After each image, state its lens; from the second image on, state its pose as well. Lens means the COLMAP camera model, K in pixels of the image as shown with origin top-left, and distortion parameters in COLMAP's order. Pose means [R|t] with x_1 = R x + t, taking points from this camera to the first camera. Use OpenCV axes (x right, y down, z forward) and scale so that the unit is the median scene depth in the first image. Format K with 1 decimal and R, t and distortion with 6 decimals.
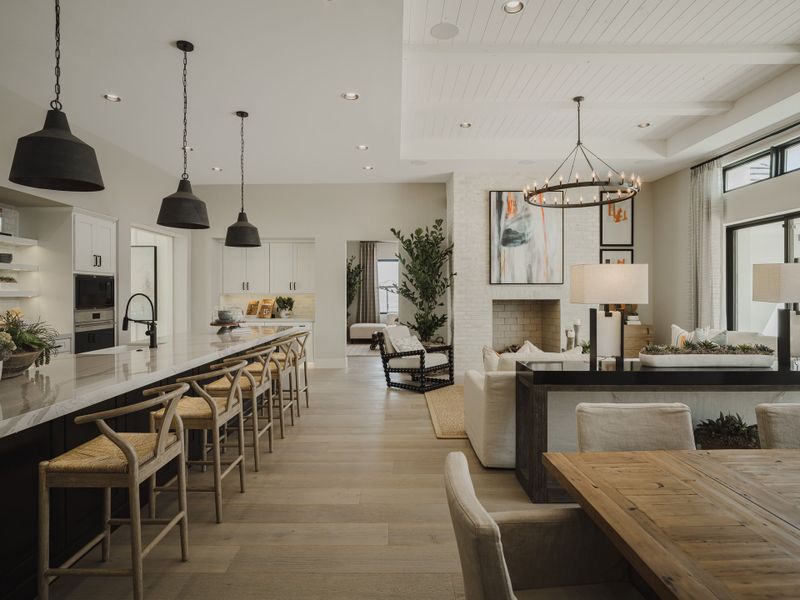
lens RADIAL K [[452.0, 0, 400.0], [0, 452.0, 300.0], [0, 0, 1]] dist [-0.002032, 0.001177]
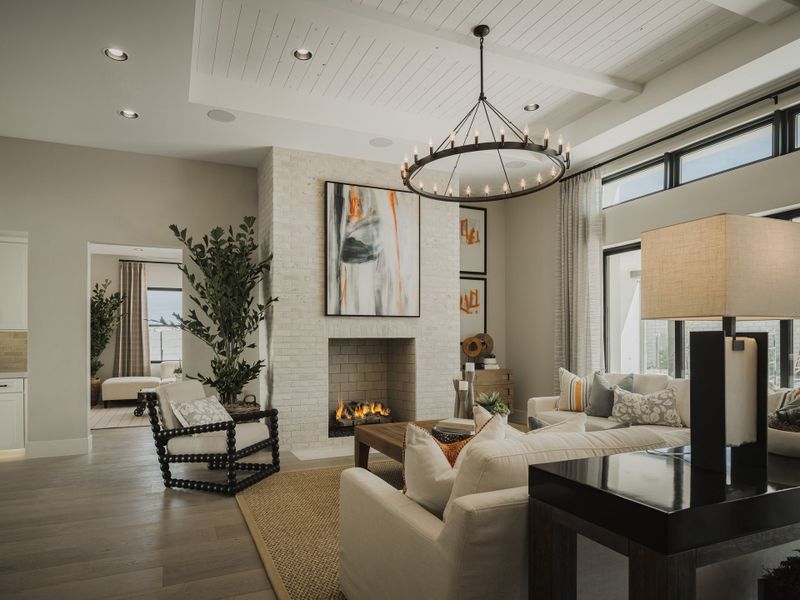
lens RADIAL K [[474.1, 0, 369.3], [0, 474.1, 338.5], [0, 0, 1]] dist [-0.002525, -0.000045]
pose [[0.925160, 0.000490, 0.379578, -0.014773], [0.006930, 0.999811, -0.018181, 0.013621], [-0.379515, 0.019450, 0.924981, 0.307078]]
